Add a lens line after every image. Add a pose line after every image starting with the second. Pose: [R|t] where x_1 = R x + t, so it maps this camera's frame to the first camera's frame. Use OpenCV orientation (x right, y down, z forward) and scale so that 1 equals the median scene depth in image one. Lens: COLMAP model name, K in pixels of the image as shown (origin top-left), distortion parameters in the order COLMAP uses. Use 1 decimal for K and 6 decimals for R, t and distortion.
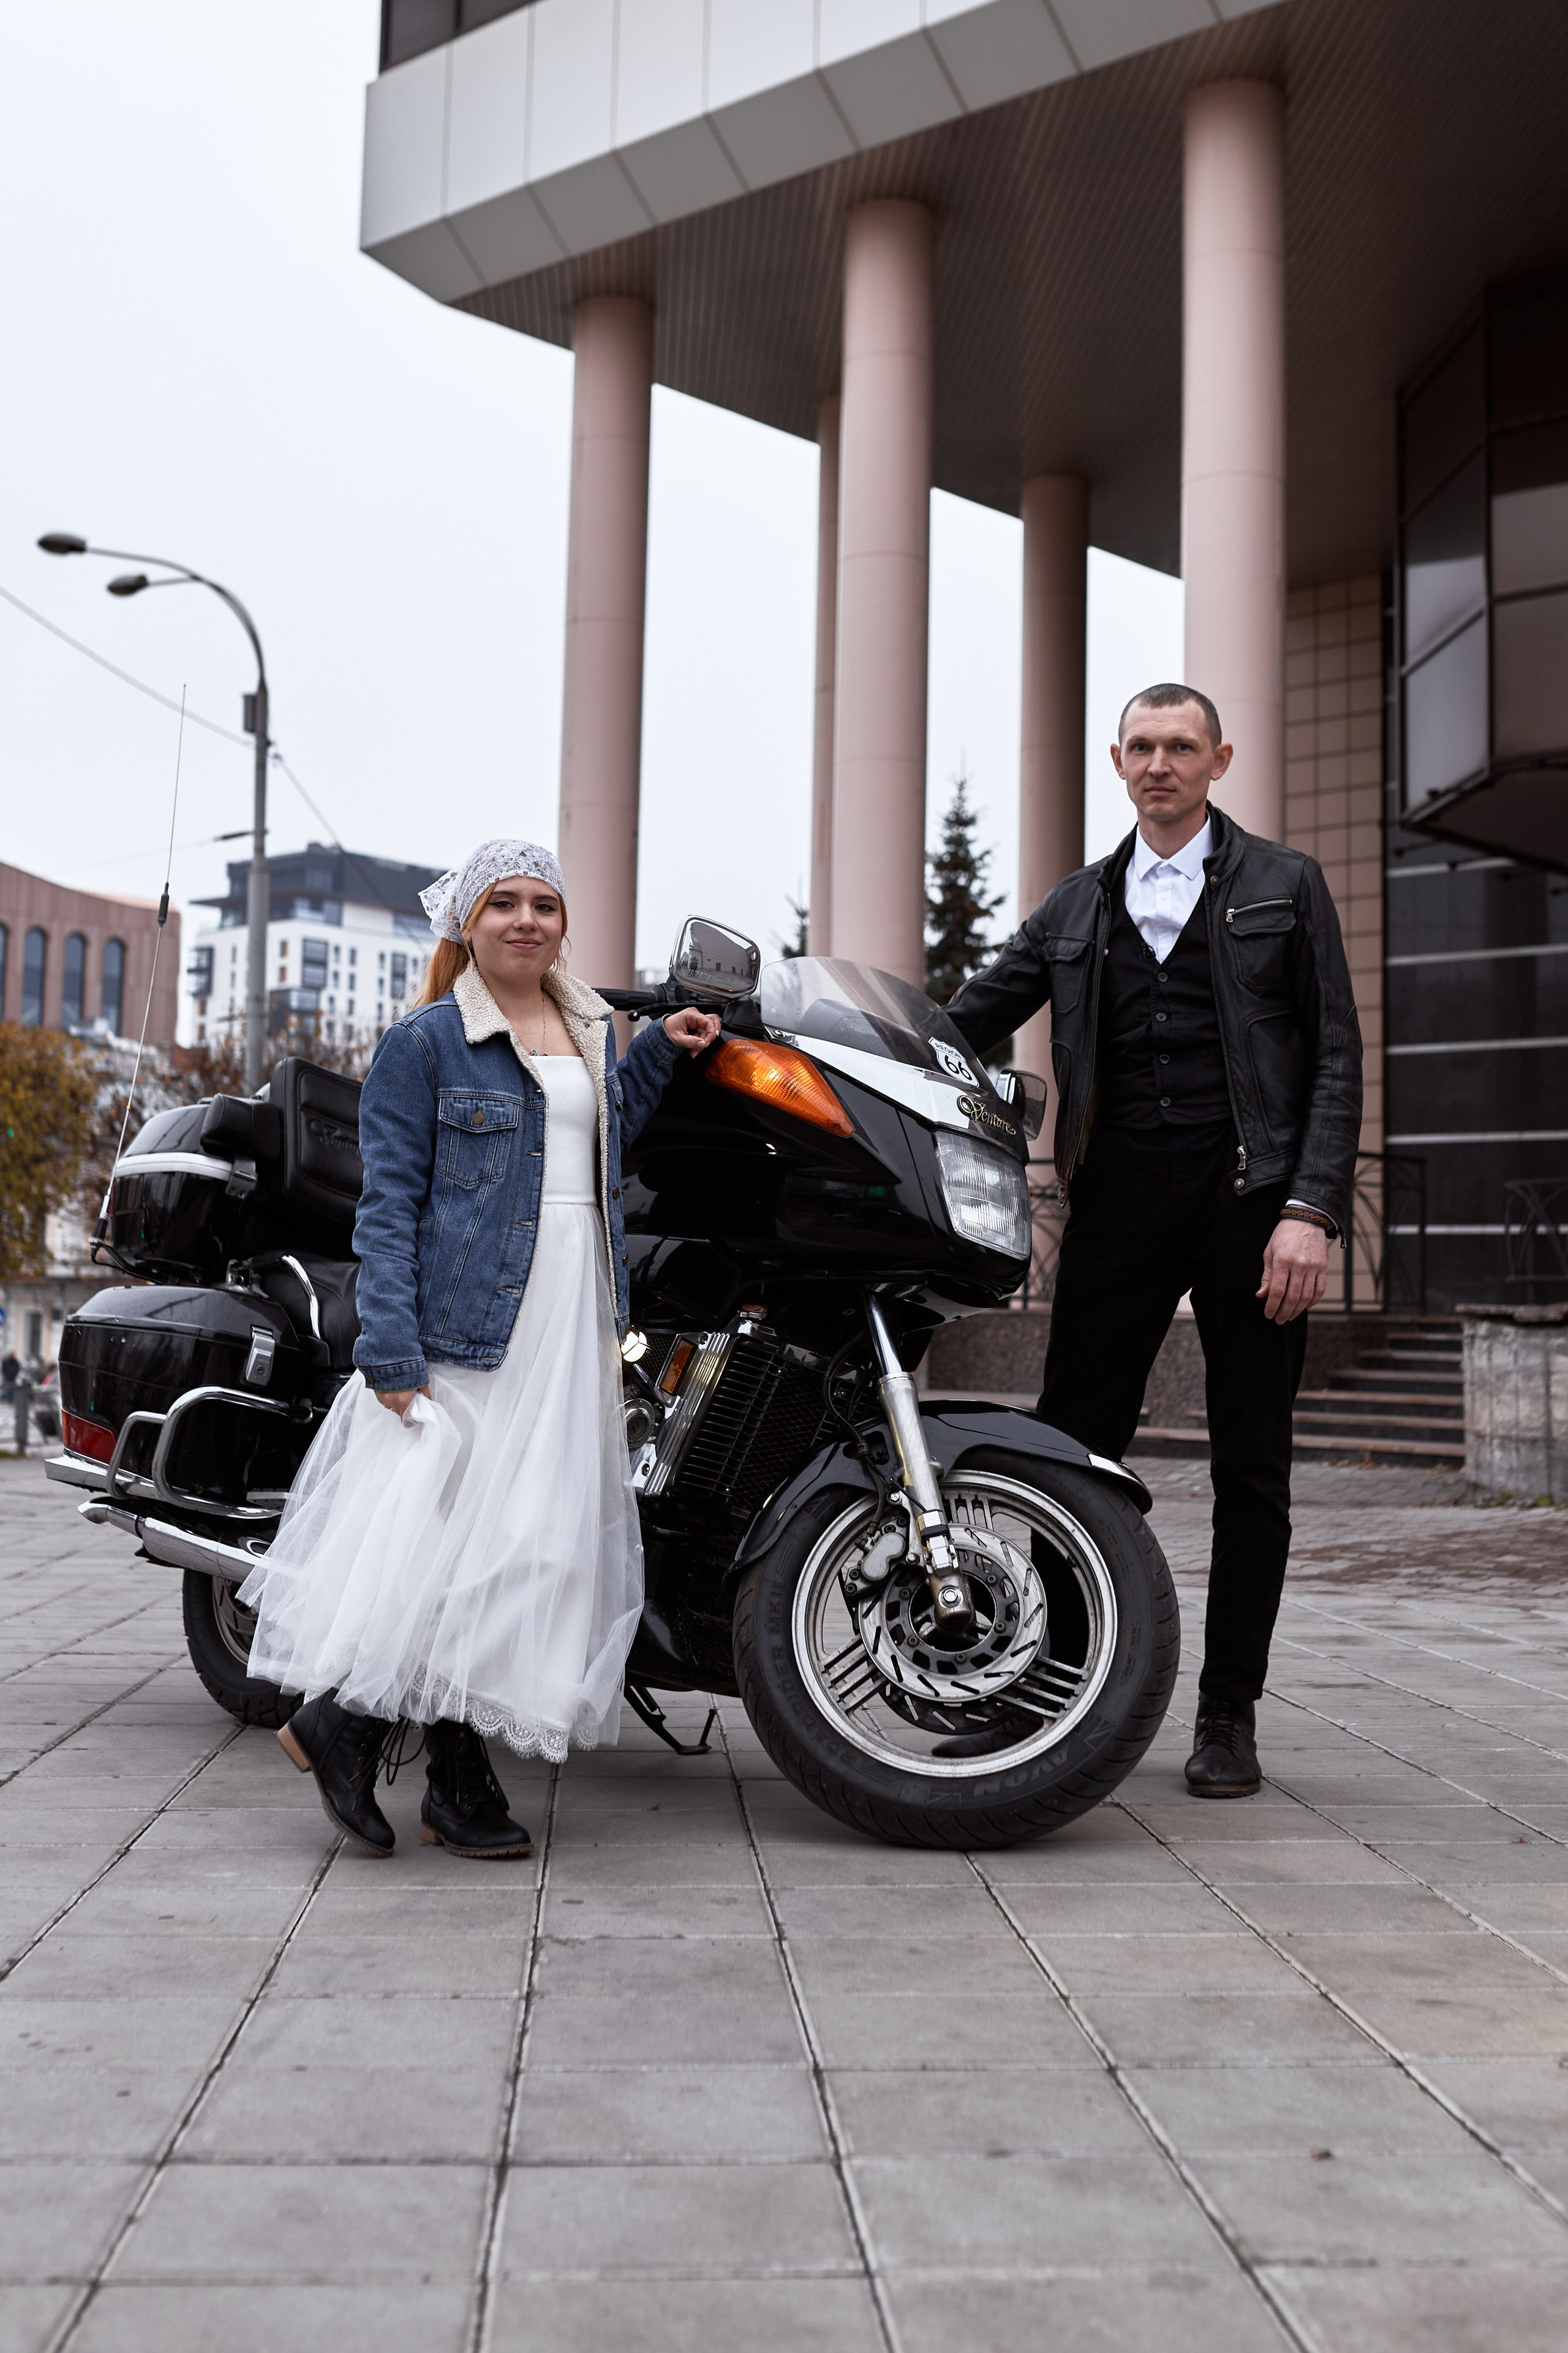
lens RADIAL K [[3078.6, 0, 727.1], [0, 3078.6, 1089.7], [0, 0, 1]] dist [-0.043363, 0.020938]
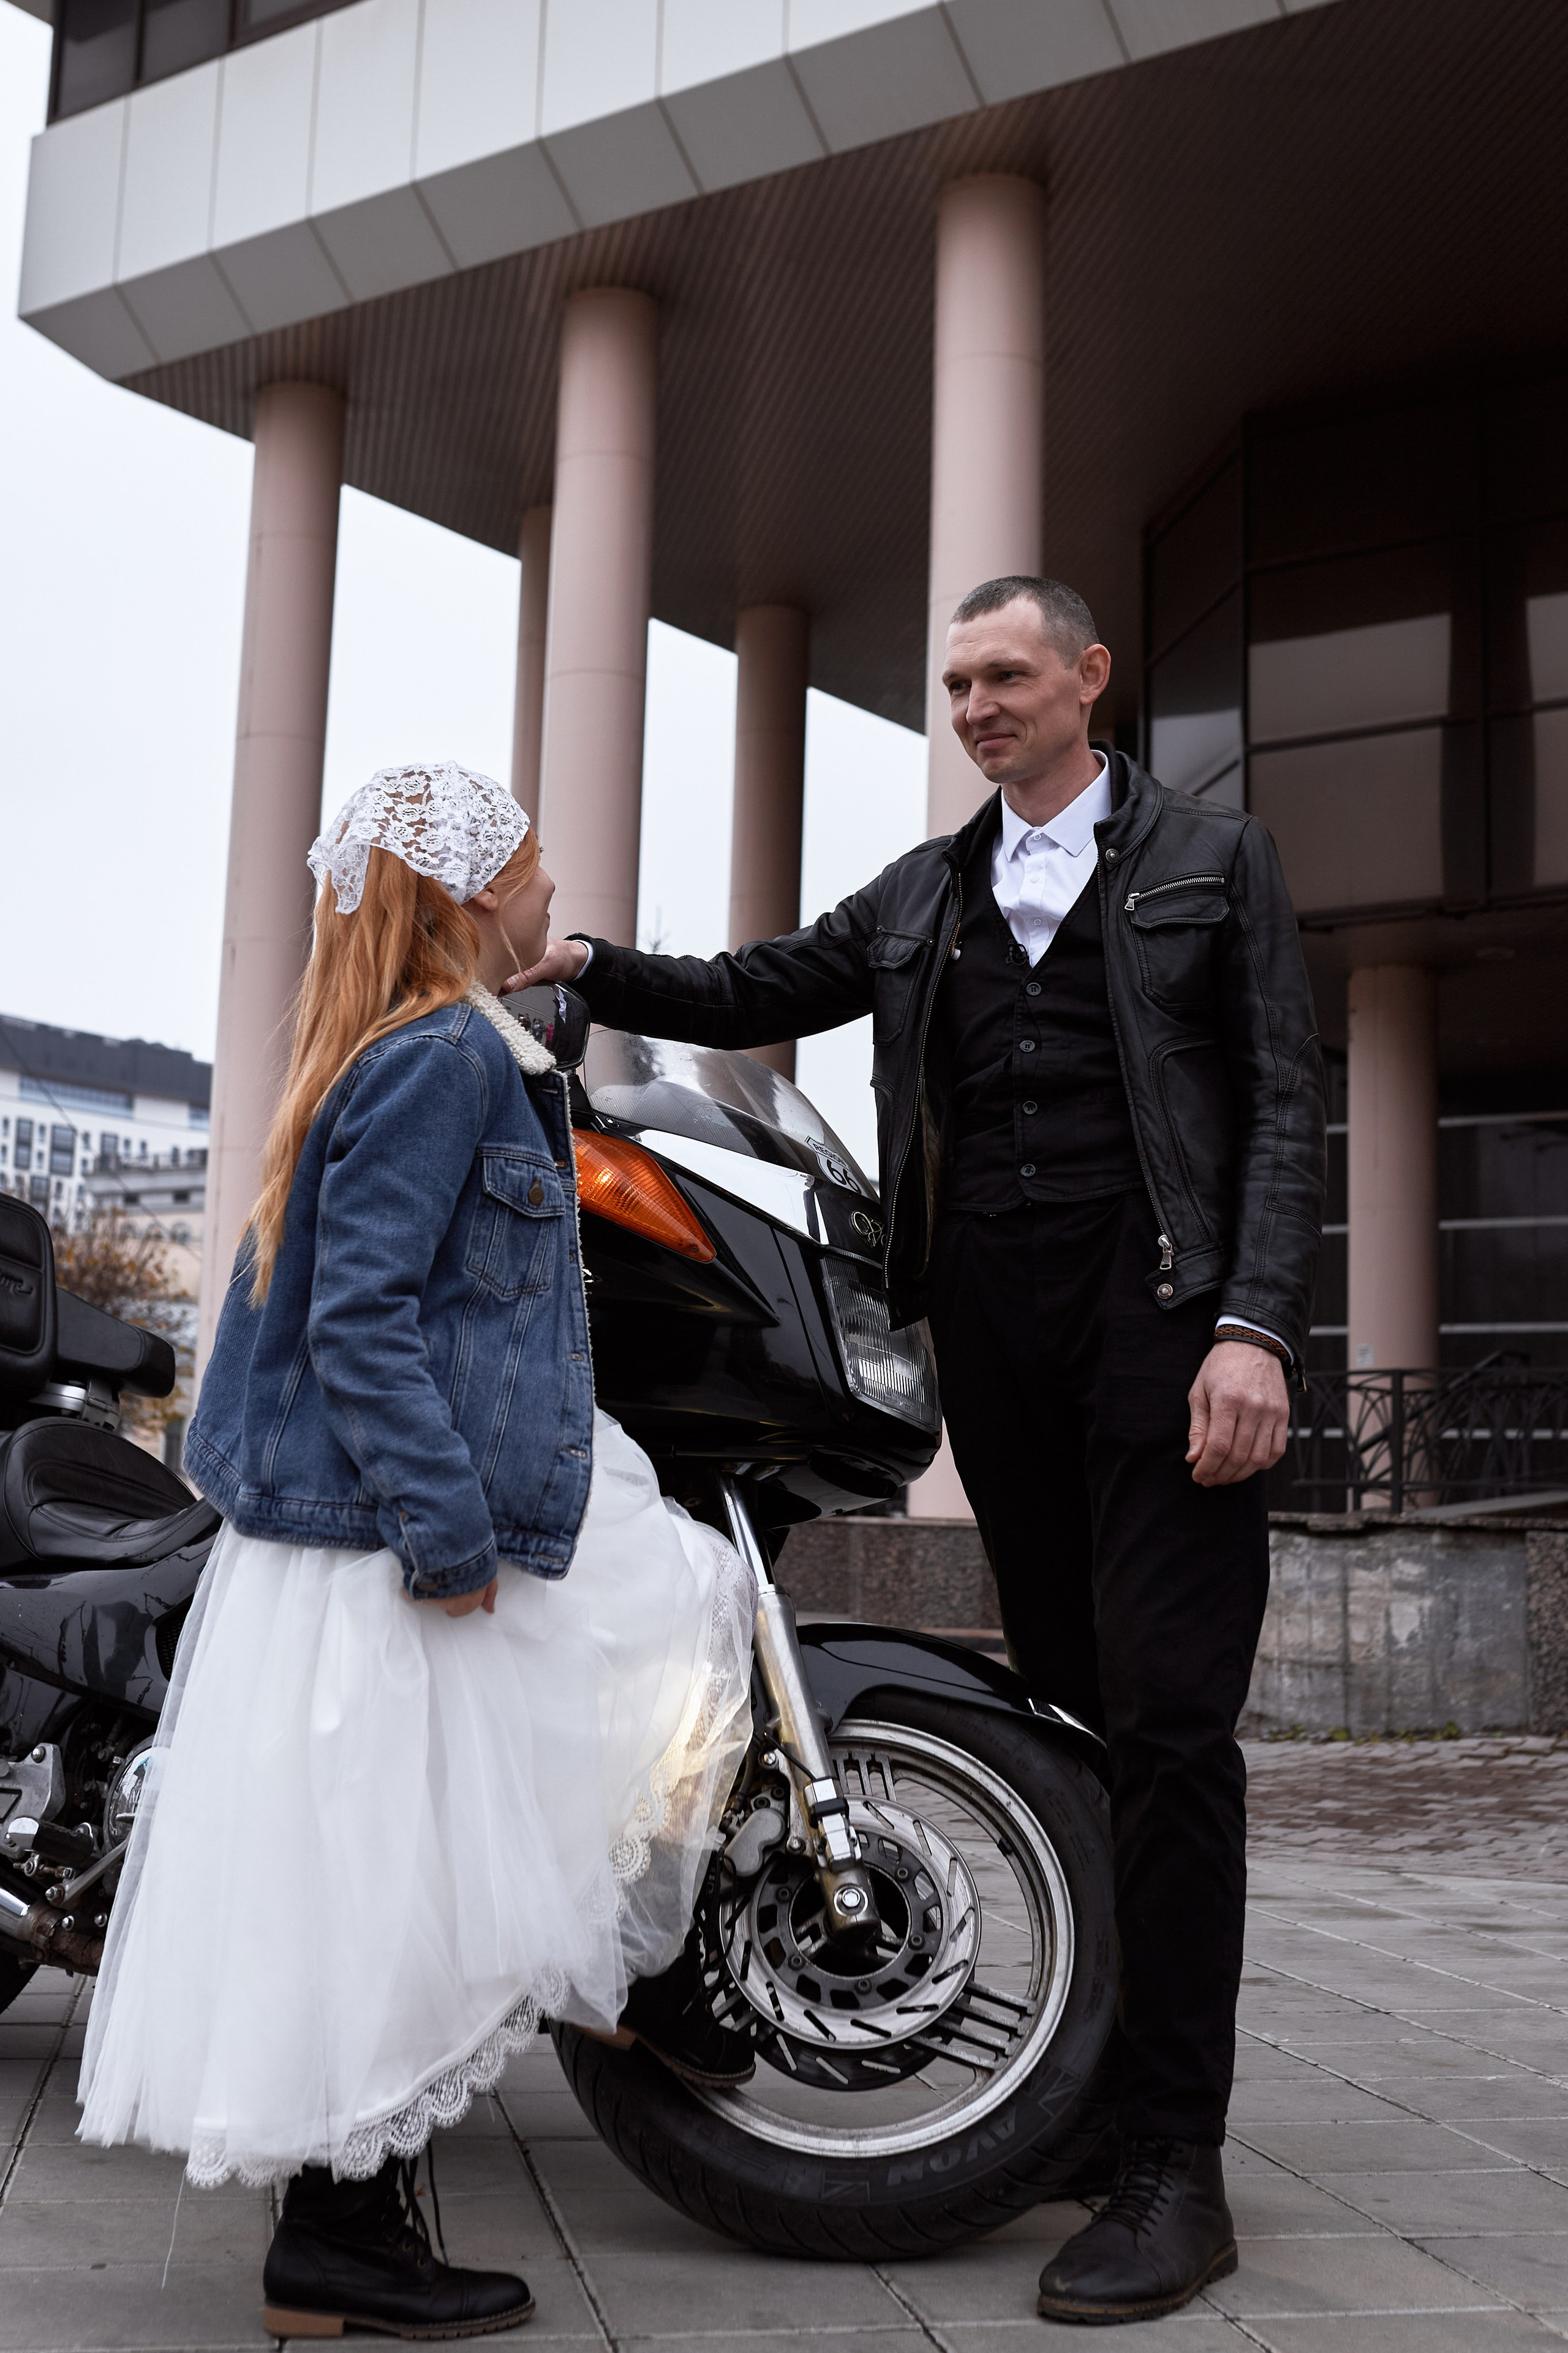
lens RADIAL K [[3078.6, 0, 727.1], [0, 3078.6, 1089.7], [0, 0, 1]] dist [-0.043363, 0.020938]
pose [[0.992086, 0.026770, 0.122671, -0.022818], [-0.018469, 0.997493, -0.068313, 0.011845], [-0.124192, 0.065507, 0.990093, 0.129924]]
